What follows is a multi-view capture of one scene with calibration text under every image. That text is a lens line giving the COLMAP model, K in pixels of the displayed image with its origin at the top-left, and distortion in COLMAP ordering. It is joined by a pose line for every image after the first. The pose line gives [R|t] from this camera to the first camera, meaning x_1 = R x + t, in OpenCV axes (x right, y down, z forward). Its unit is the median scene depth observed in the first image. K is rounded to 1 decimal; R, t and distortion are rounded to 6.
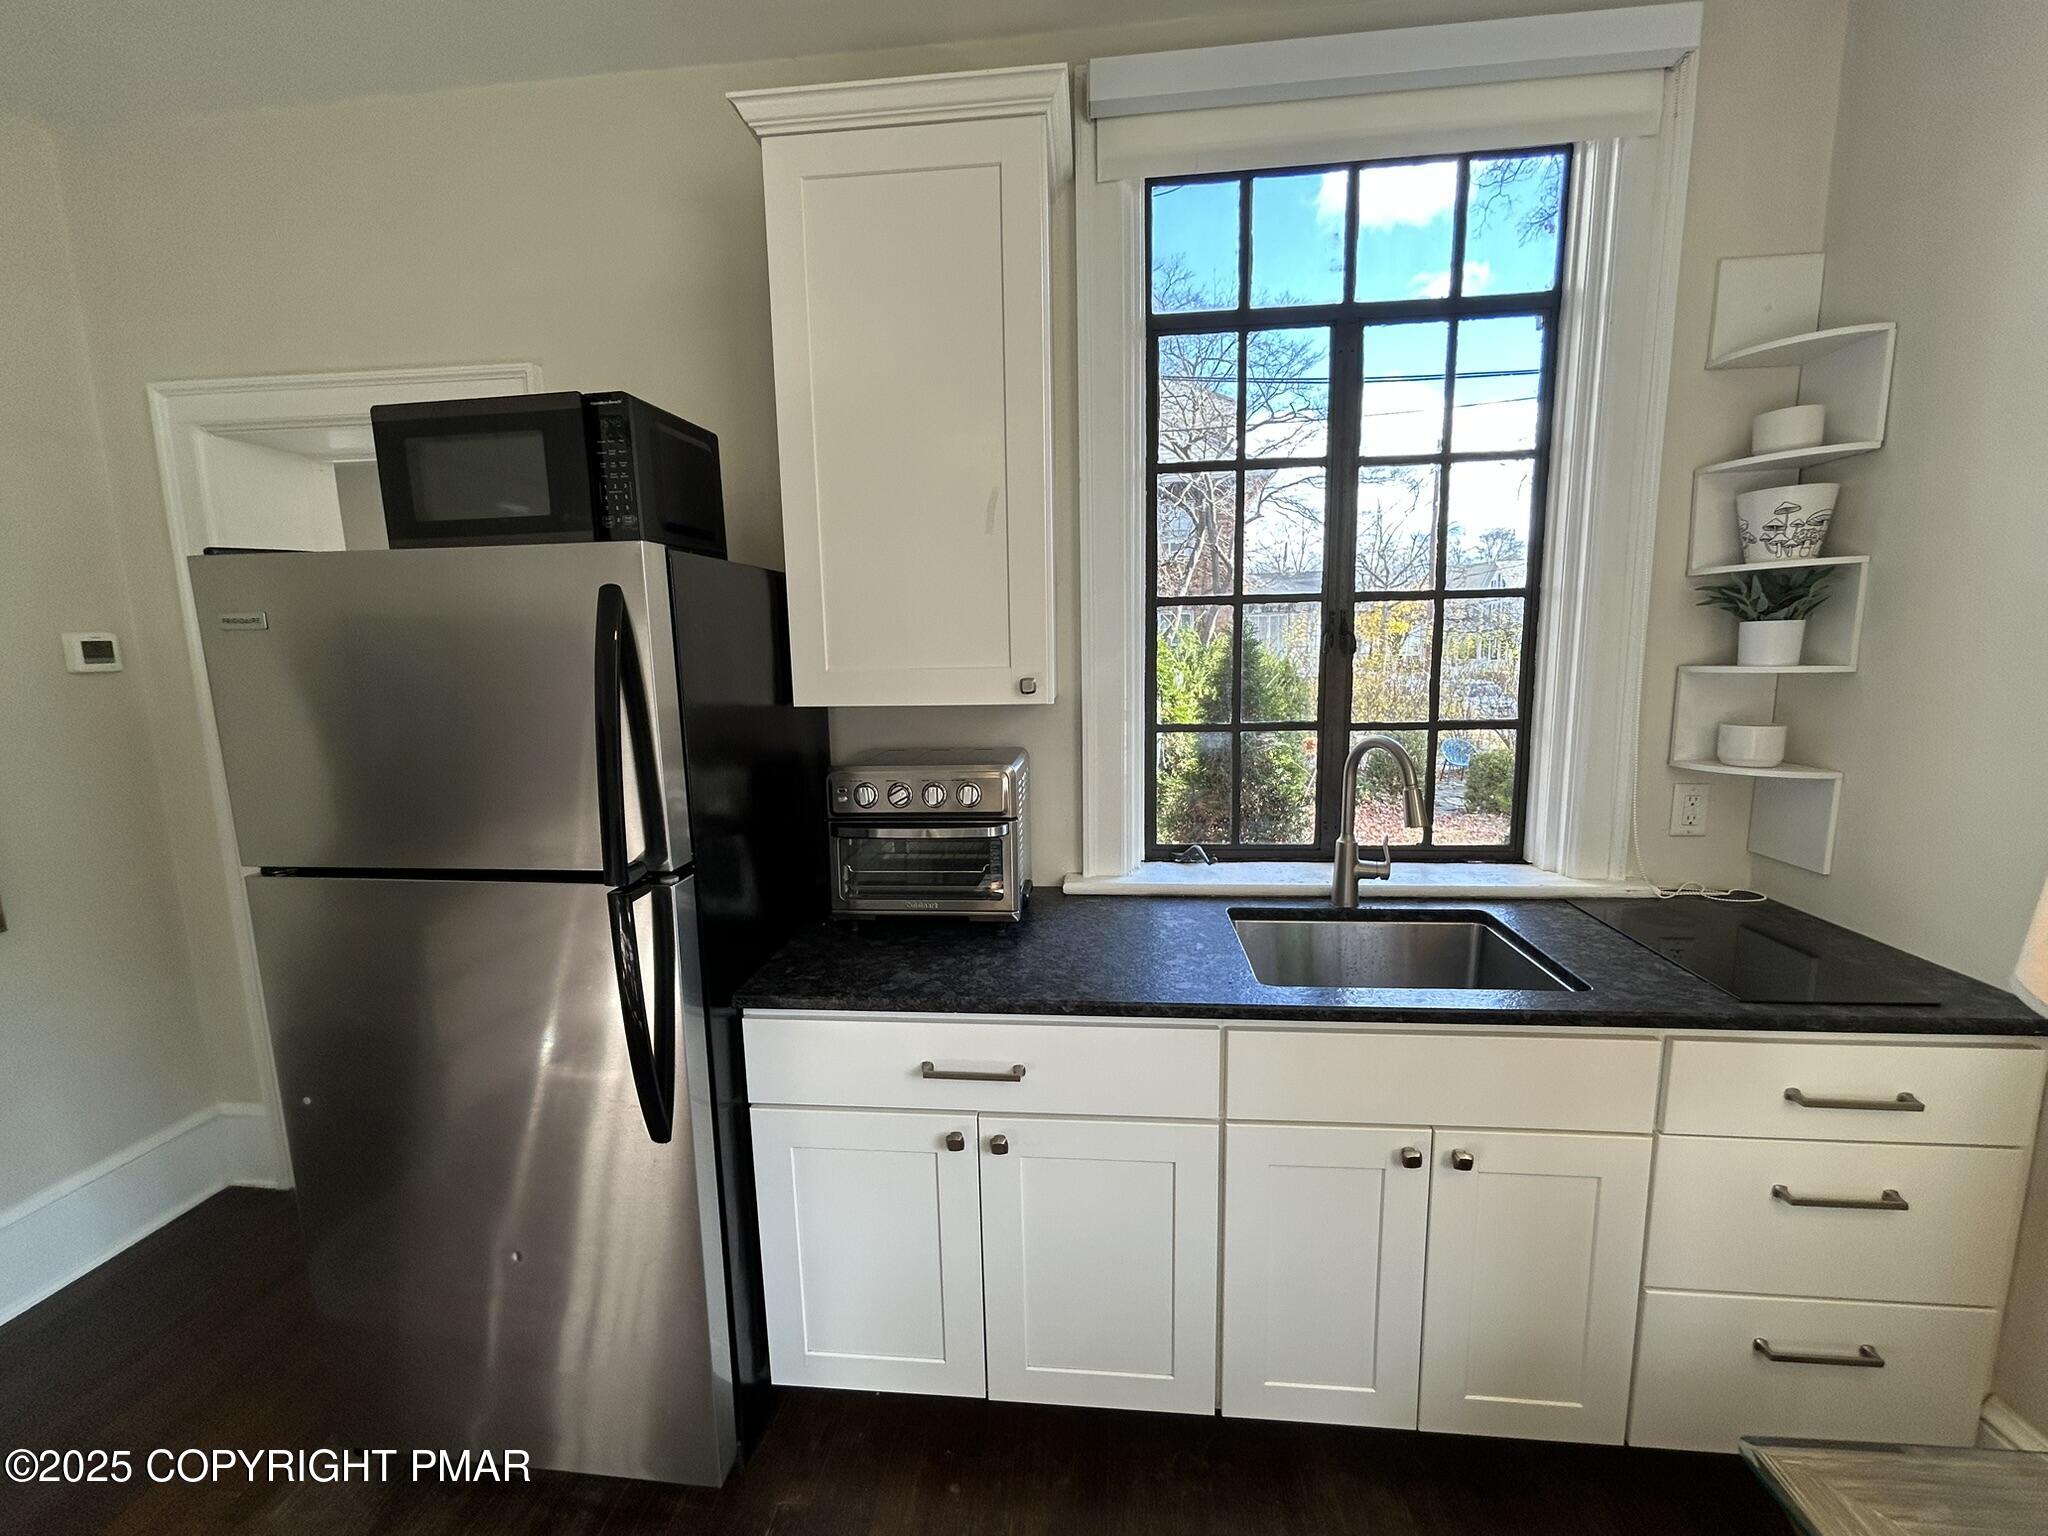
lens RADIAL K [[827.5, 0, 1014.1], [0, 827.5, 773.4], [0, 0, 1]] dist [-0.003188, -0.000038]
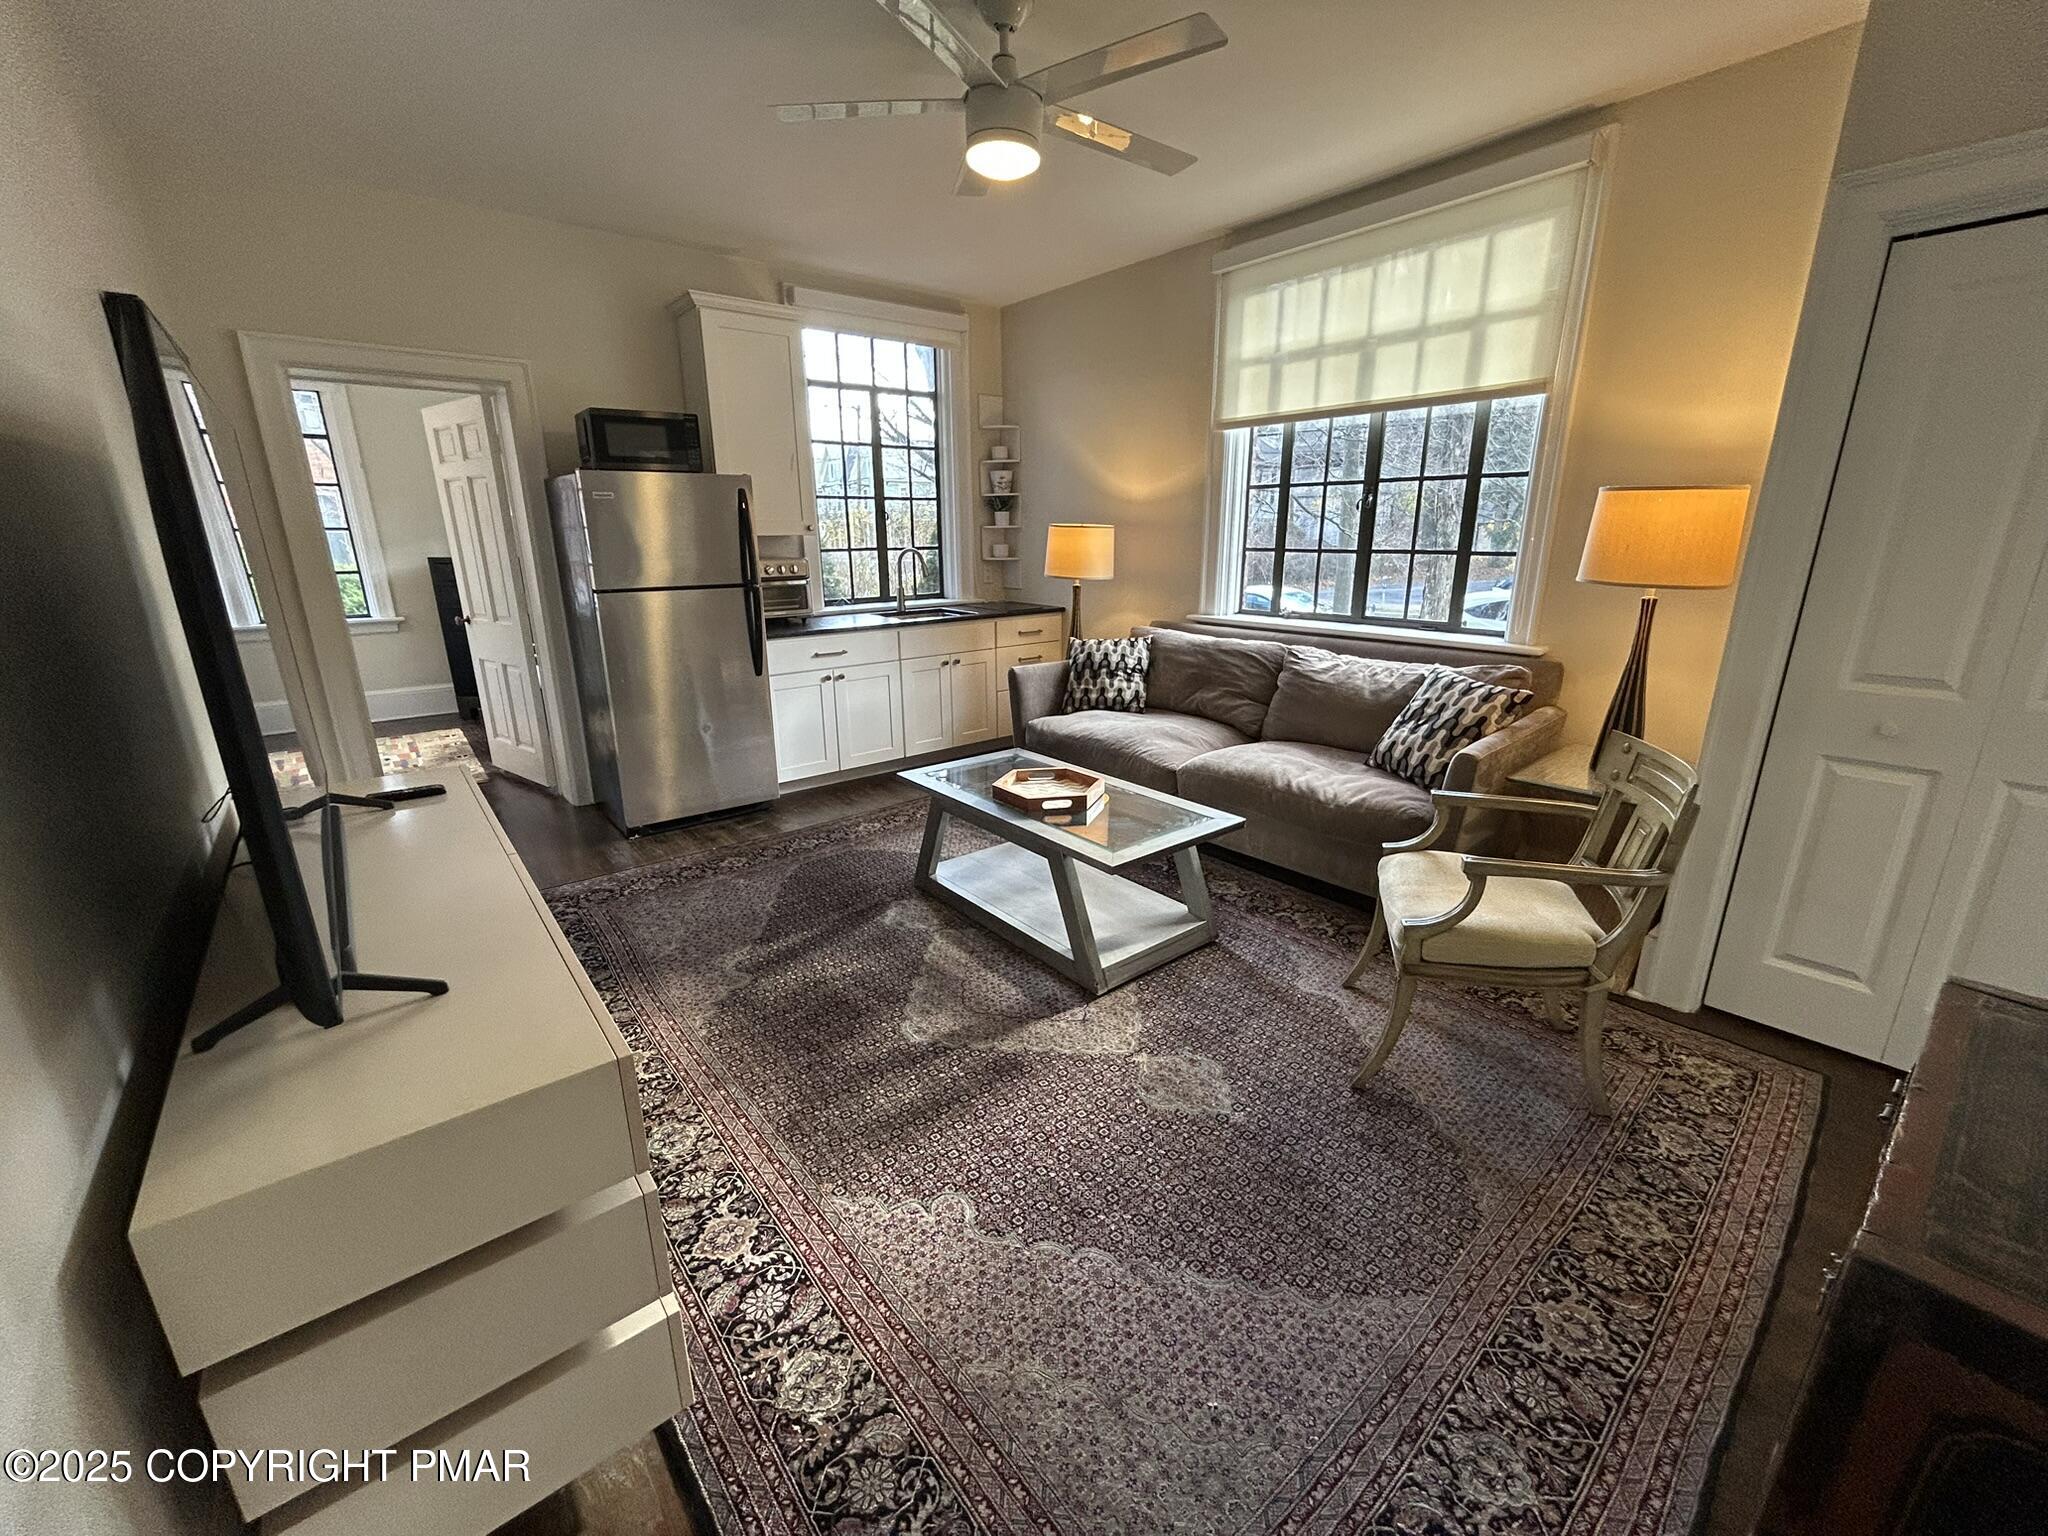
lens RADIAL K [[827.5, 0, 1028.1], [0, 827.5, 768.7], [0, 0, 1]] dist [-0.003188, -0.000038]
pose [[0.702668, -0.184542, 0.687169, -1.430730], [0.096852, 0.981598, 0.164576, 0.282239], [-0.704895, -0.049089, 0.707611, -1.427921]]
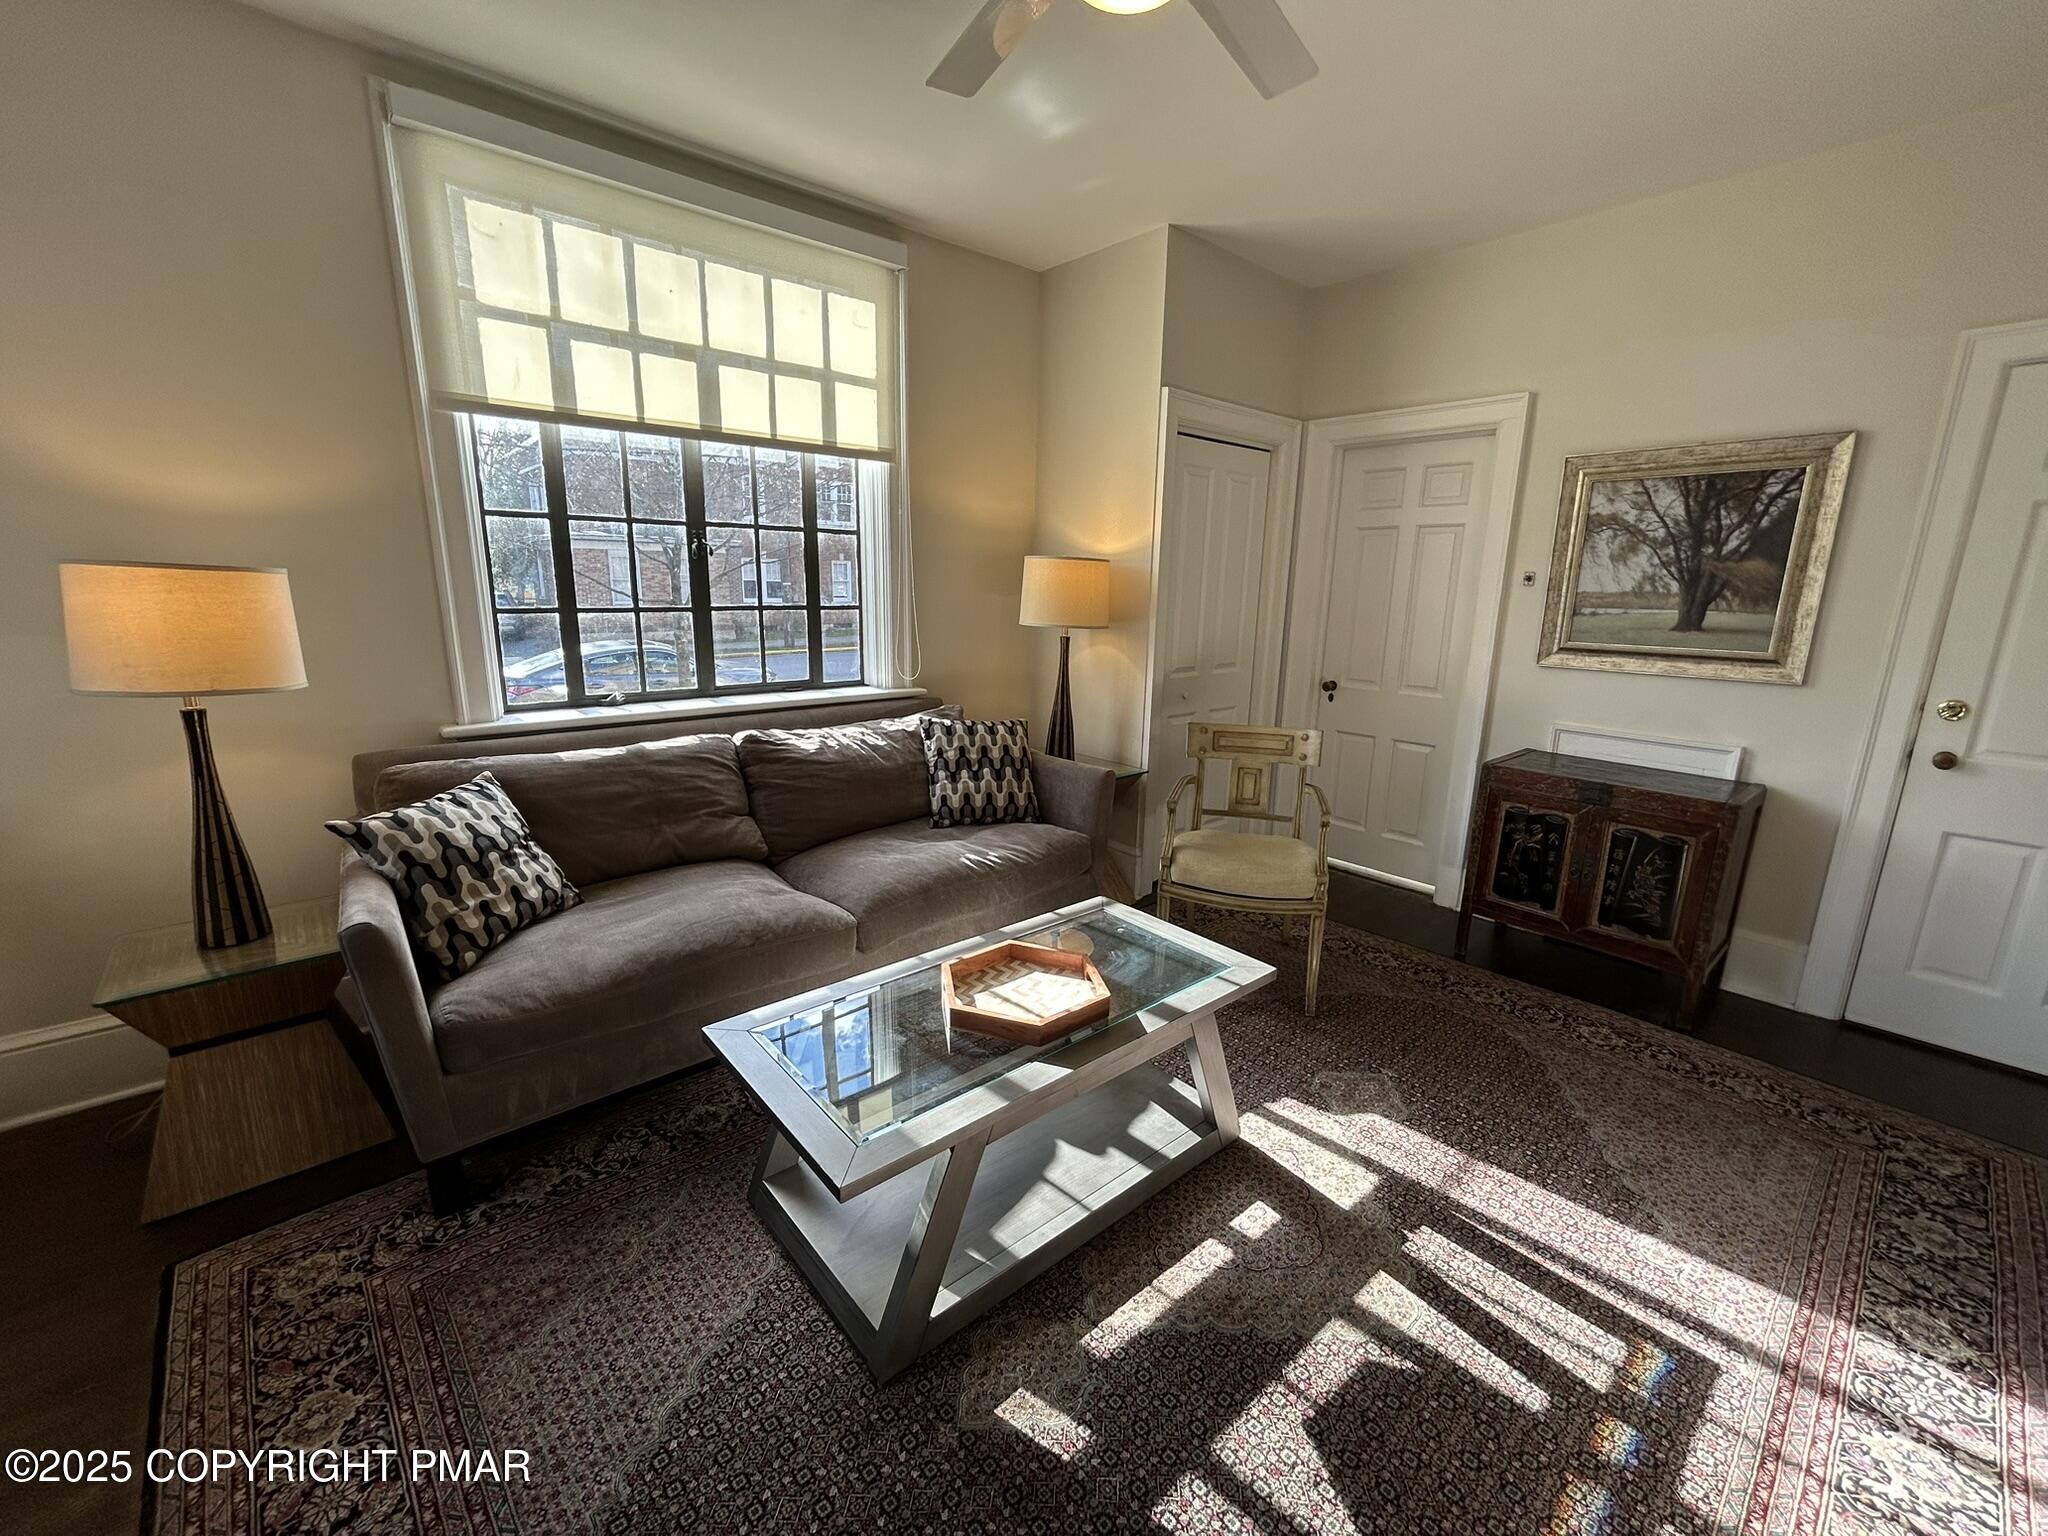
lens RADIAL K [[827.5, 0, 1025.4], [0, 827.5, 769.5], [0, 0, 1]] dist [-0.003188, -0.000038]
pose [[-0.730645, -0.145905, 0.666985, -0.923017], [0.096877, 0.944861, 0.312815, -0.005169], [-0.675850, 0.293172, -0.676223, 0.398637]]
